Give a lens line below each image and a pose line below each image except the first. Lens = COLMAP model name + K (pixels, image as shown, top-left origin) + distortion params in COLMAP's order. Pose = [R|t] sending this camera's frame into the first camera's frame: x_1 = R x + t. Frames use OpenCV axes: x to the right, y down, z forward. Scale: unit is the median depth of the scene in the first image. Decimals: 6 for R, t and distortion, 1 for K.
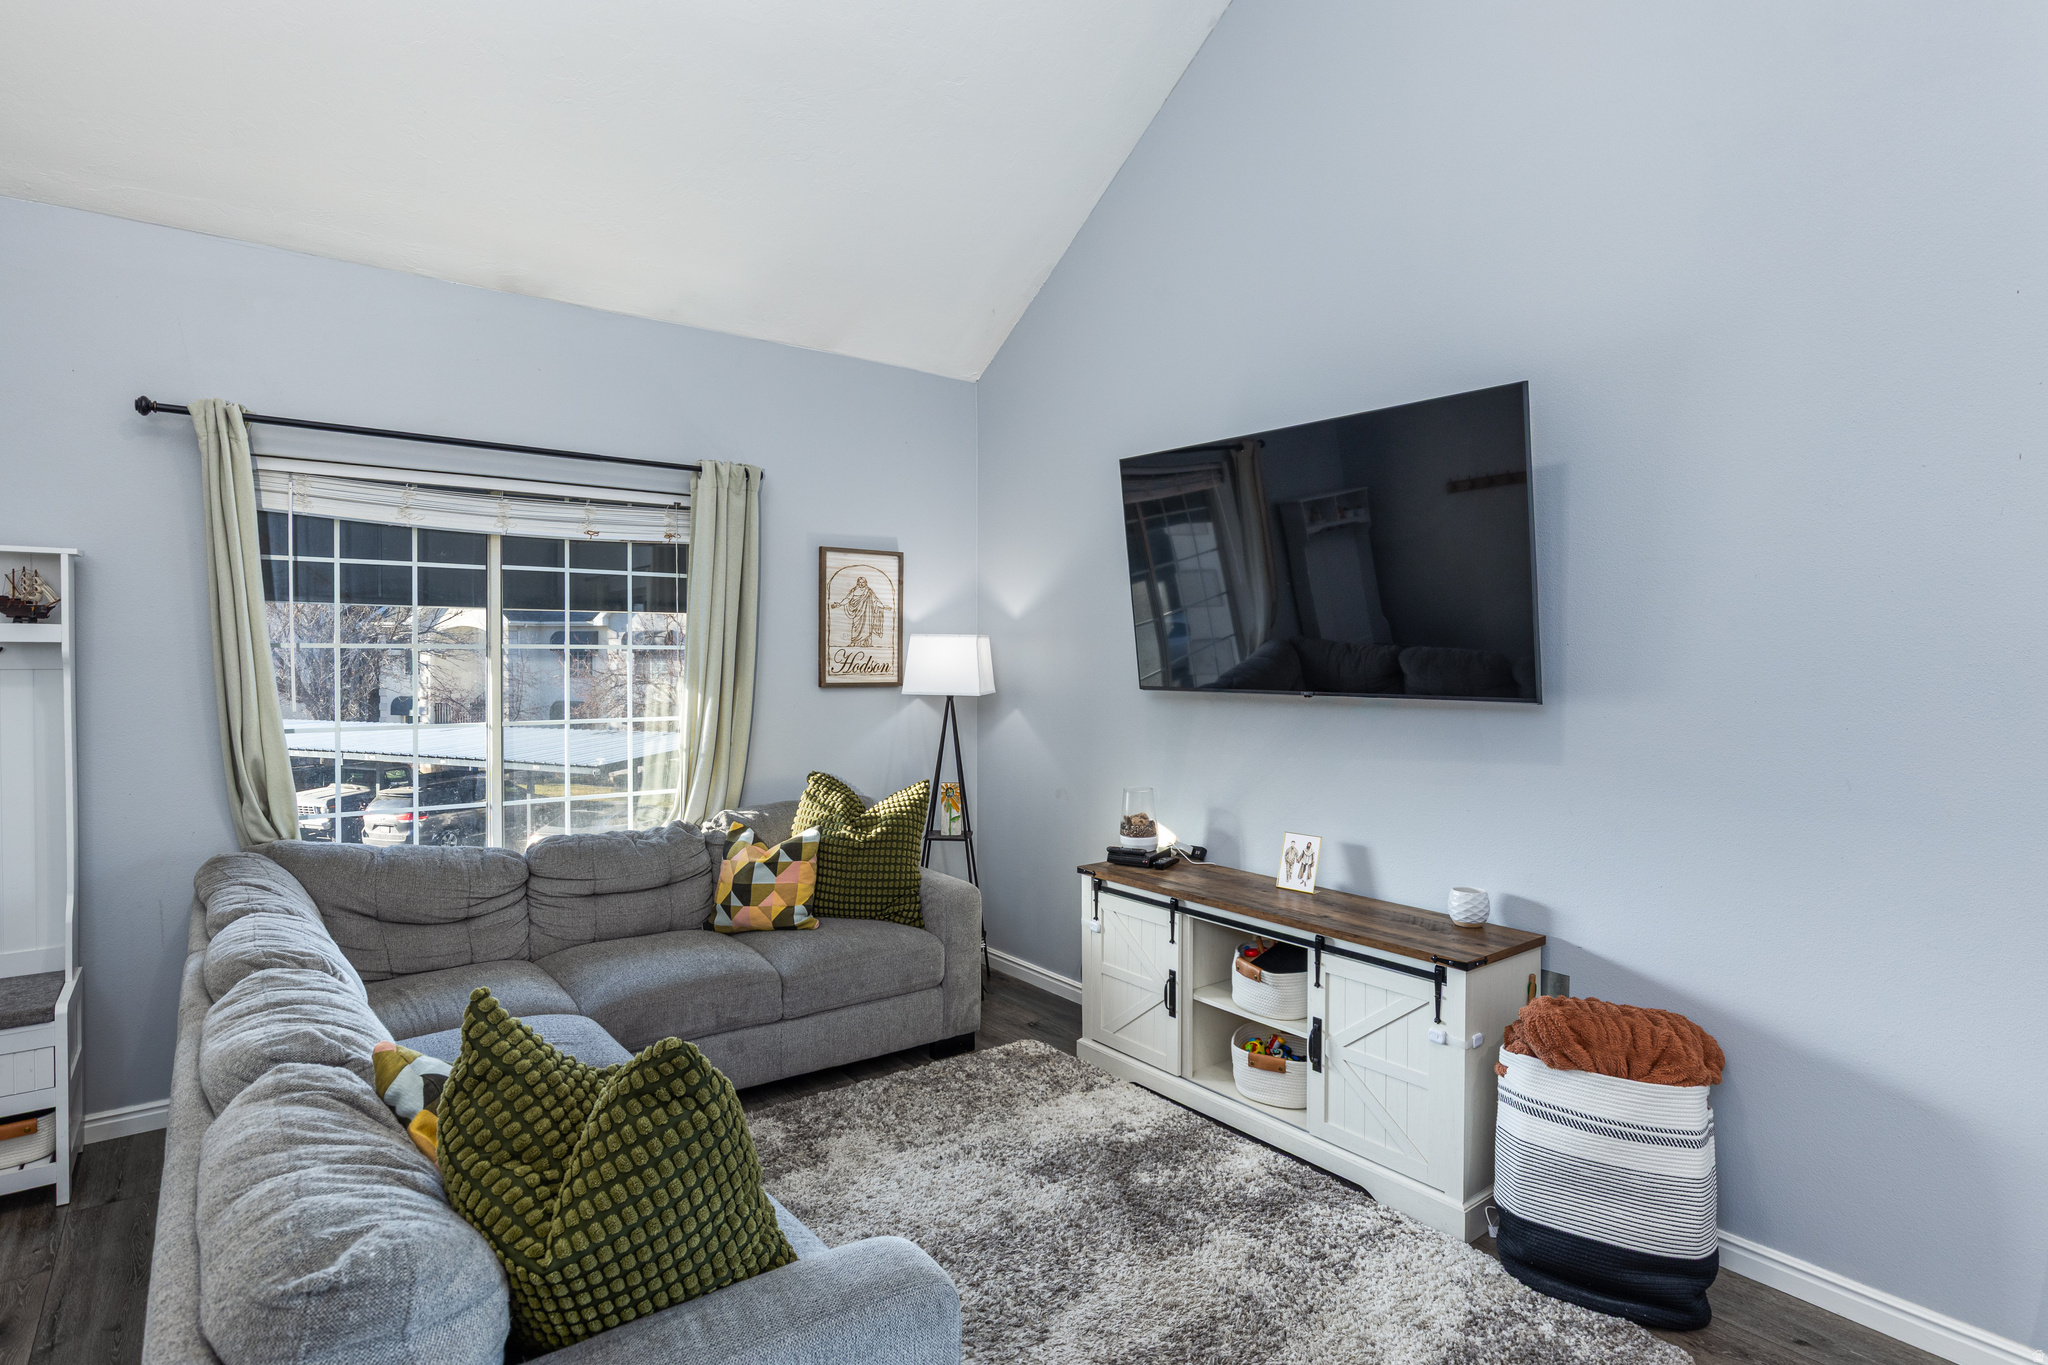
lens RADIAL K [[1070.3, 0, 1029.5], [0, 1070.3, 674.5], [0, 0, 1]] dist [0.006285, 0.001190]
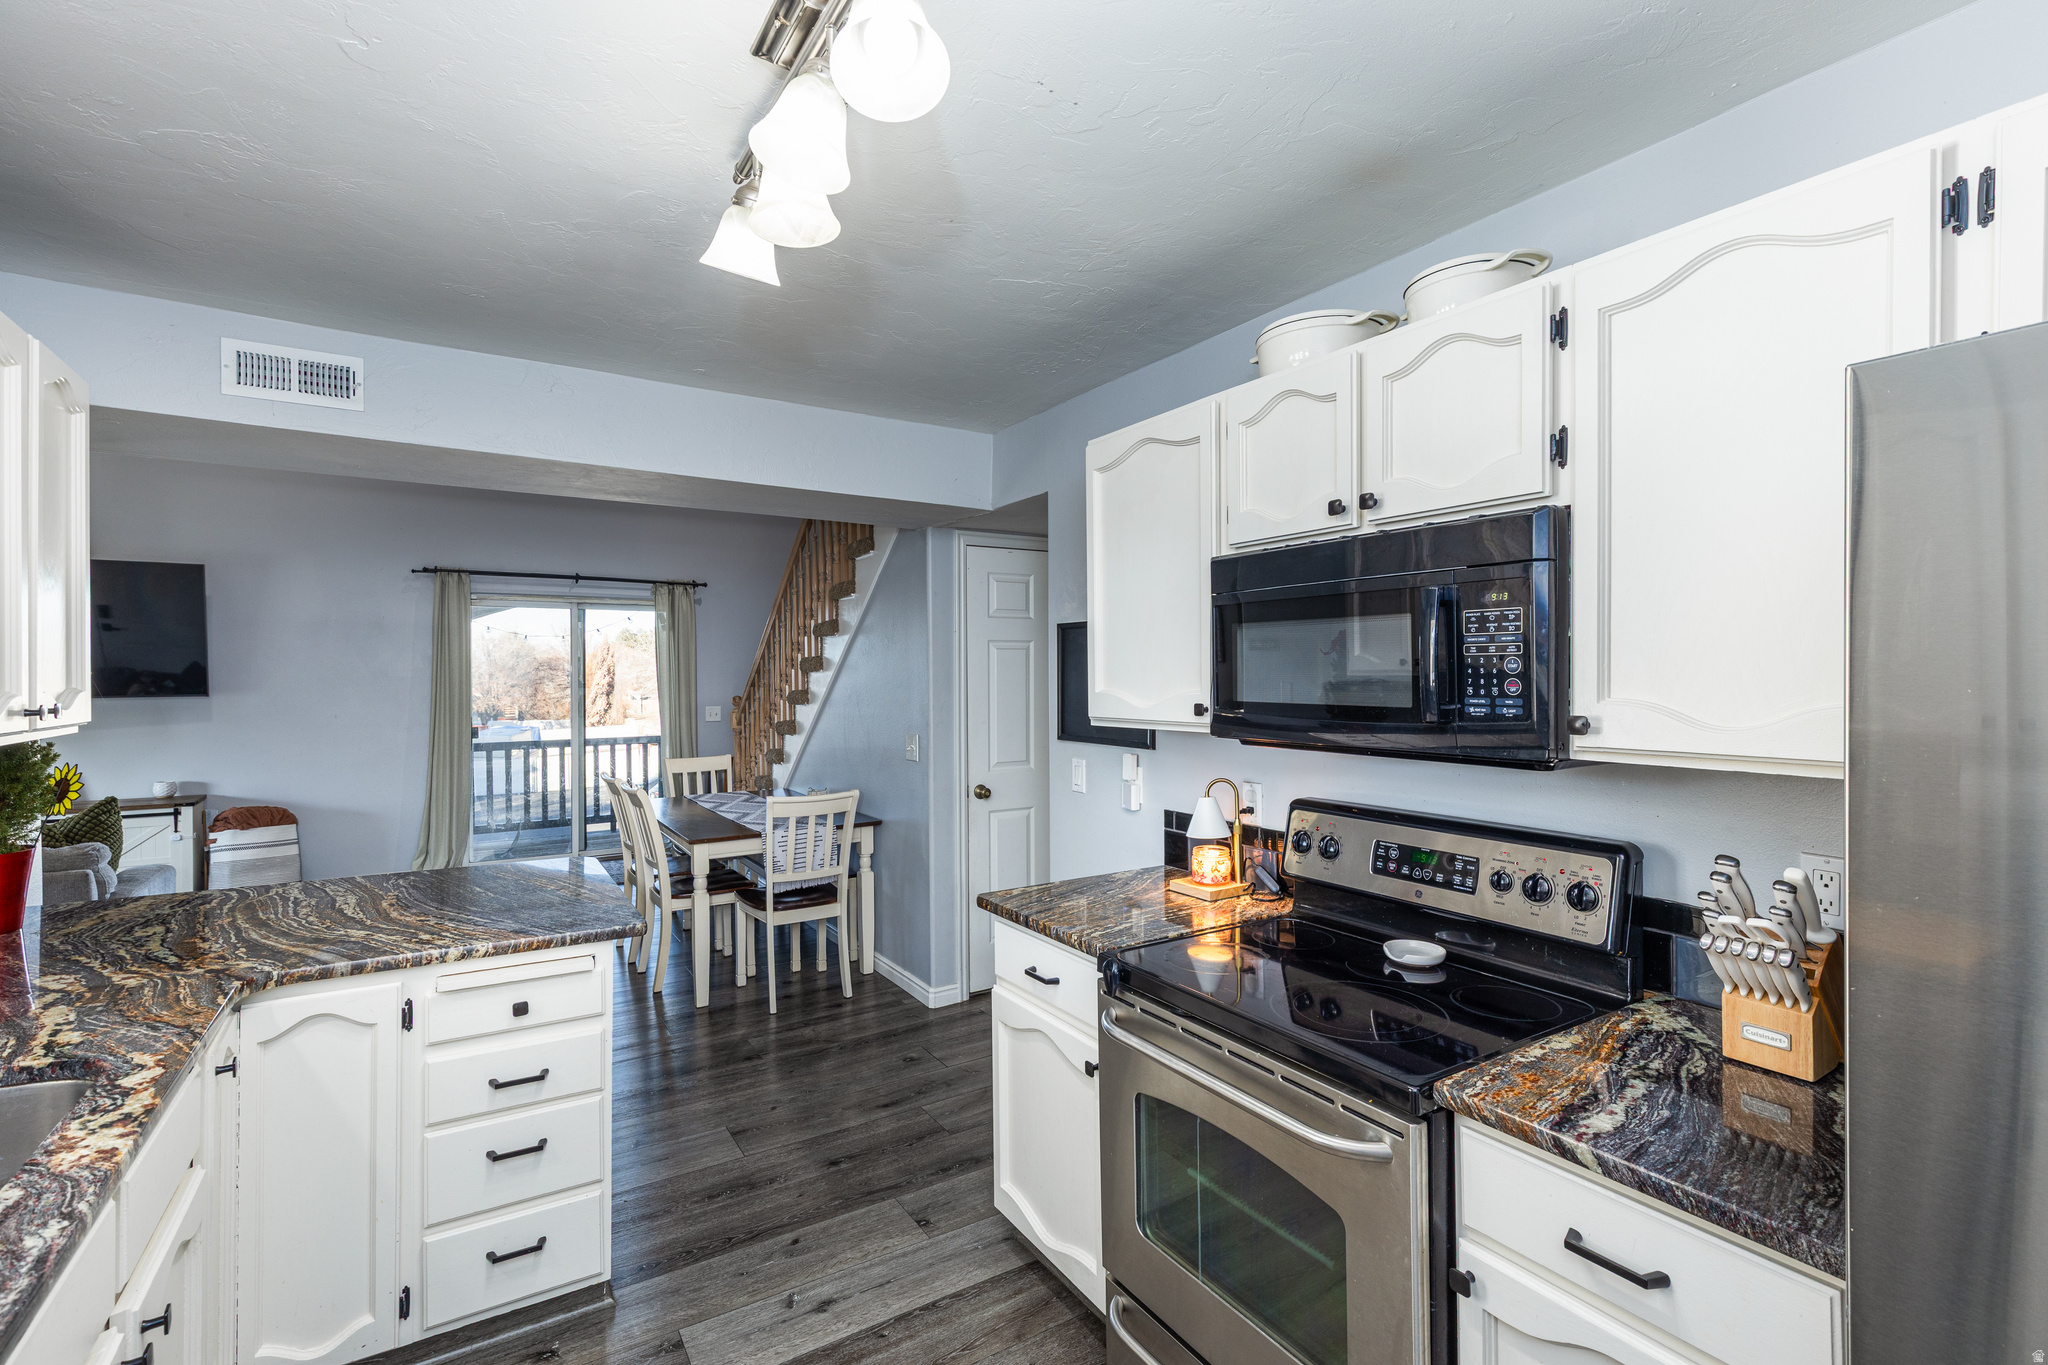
lens RADIAL K [[915.8, 0, 1021.4], [0, 915.8, 674.4], [0, 0, 1]] dist [0.001746, 0.000058]
pose [[0.078208, -0.009861, 0.996888, -1.101646], [0.022924, 0.999704, 0.008090, 0.003118], [-0.996673, 0.022220, 0.078411, -0.758171]]
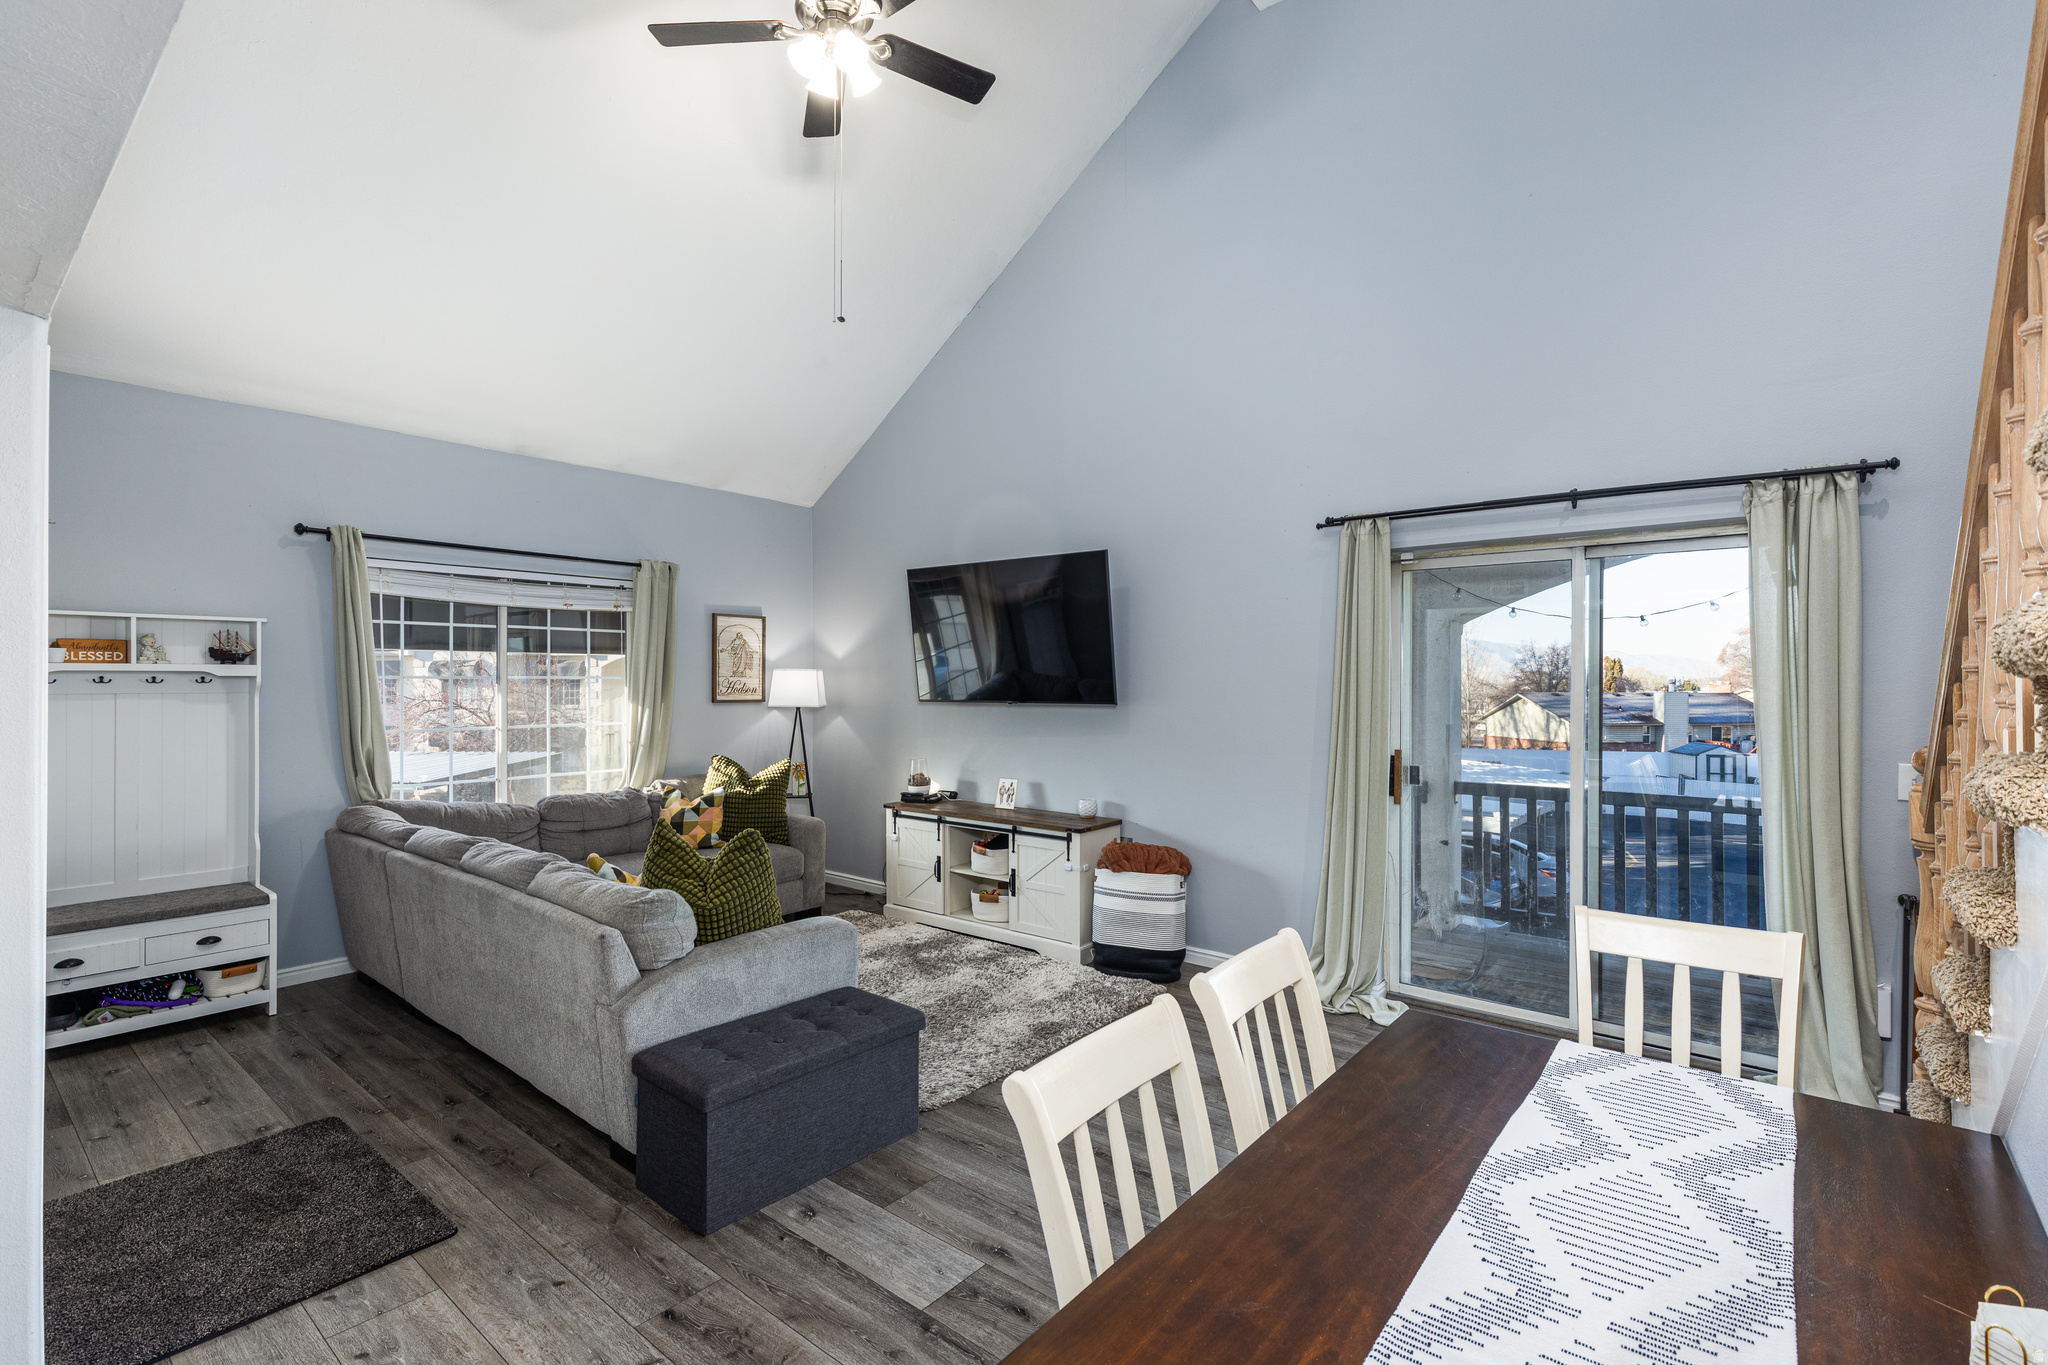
lens RADIAL K [[915.8, 0, 1039.9], [0, 915.8, 683.7], [0, 0, 1]] dist [0.001746, 0.000058]
pose [[0.969757, -0.003362, 0.244050, -0.072587], [0.007210, 0.999863, -0.014877, 0.008932], [-0.243966, 0.016187, 0.969649, -0.512449]]
